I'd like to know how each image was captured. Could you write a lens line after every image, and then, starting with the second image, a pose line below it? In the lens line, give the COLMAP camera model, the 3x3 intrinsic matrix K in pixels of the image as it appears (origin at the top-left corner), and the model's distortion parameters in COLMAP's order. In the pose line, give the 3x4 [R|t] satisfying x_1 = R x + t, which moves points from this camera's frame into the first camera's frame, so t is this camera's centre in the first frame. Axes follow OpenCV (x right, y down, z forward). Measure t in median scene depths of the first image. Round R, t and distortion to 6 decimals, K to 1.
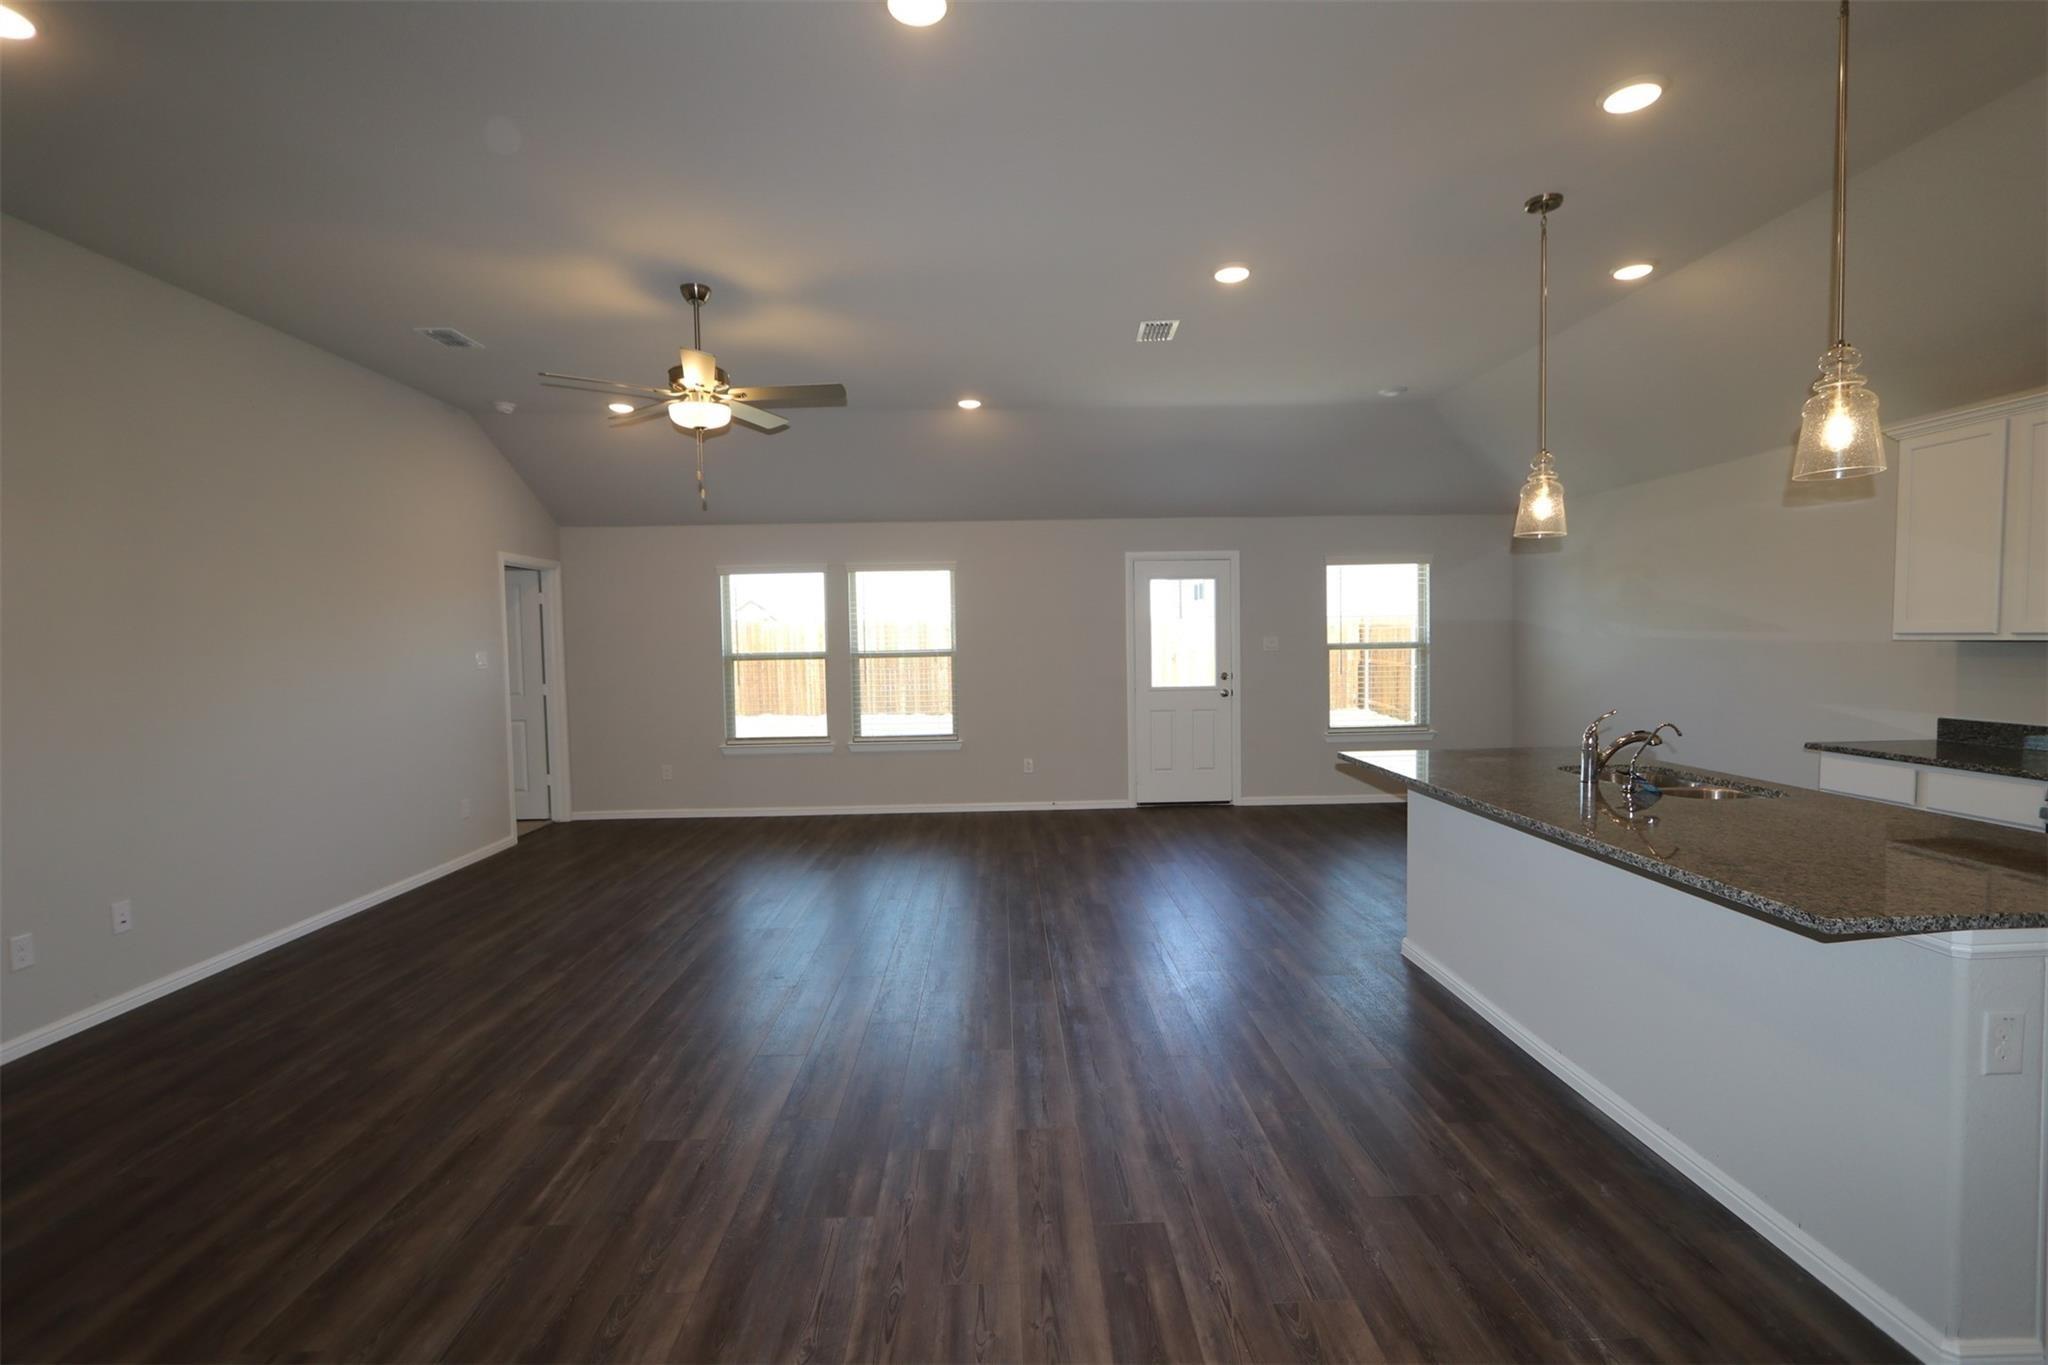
lens RADIAL K [[955.3, 0, 1026.1], [0, 955.3, 686.3], [0, 0, 1]] dist [-0.015968, 0.002733]
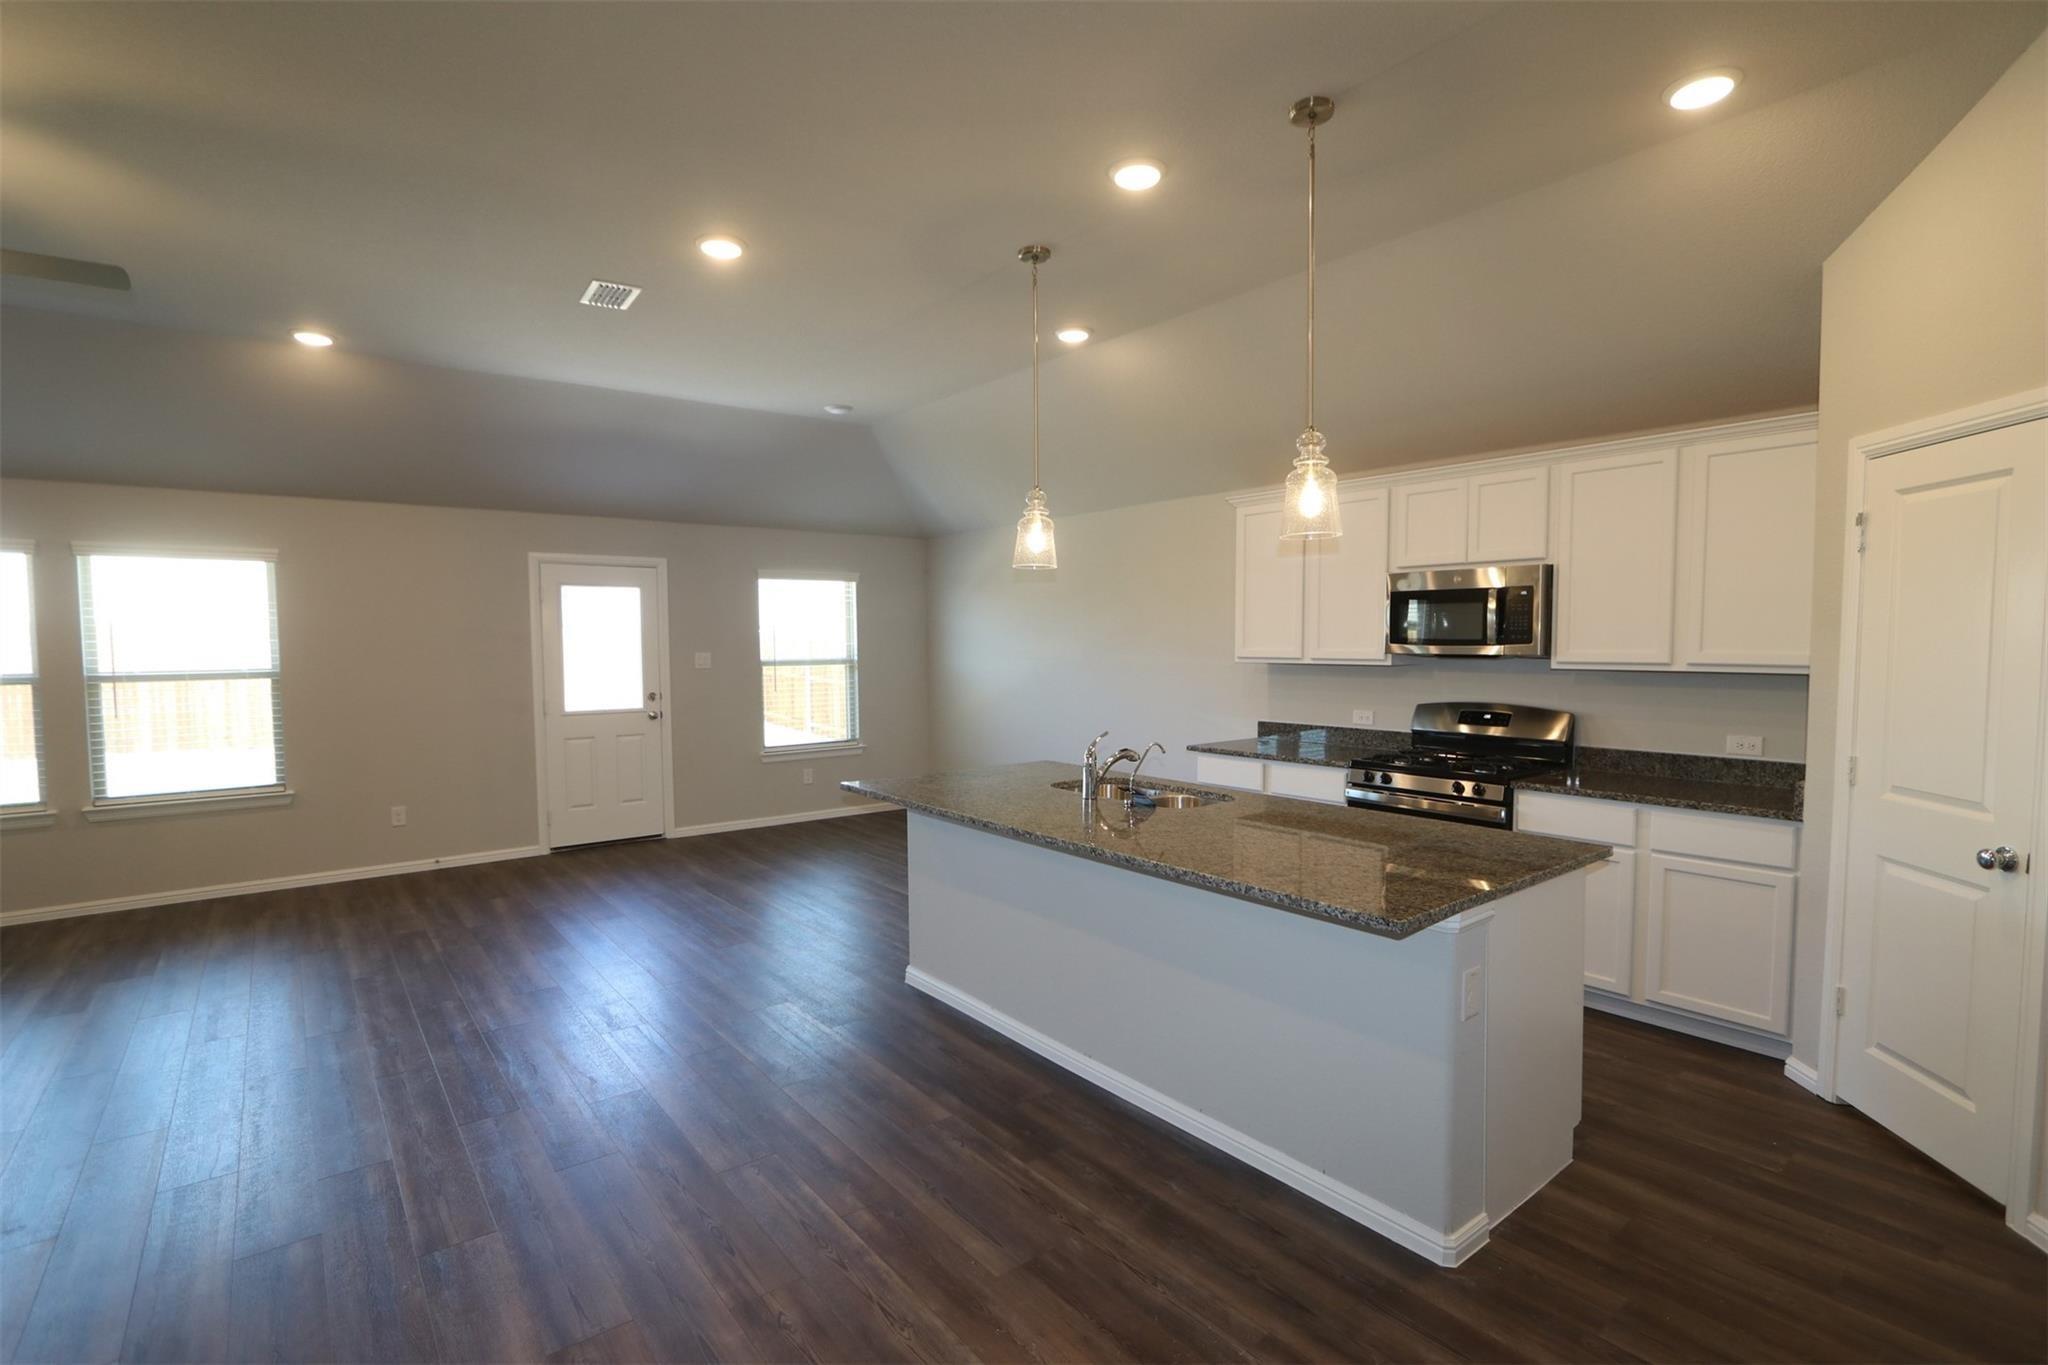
lens RADIAL K [[955.3, 0, 1028.9], [0, 955.3, 690.6], [0, 0, 1]] dist [-0.015968, 0.002733]
pose [[0.803063, -0.019666, 0.595569, -0.086710], [0.022564, 0.999742, 0.002588, -0.020978], [-0.595467, 0.011360, 0.803300, 0.129919]]
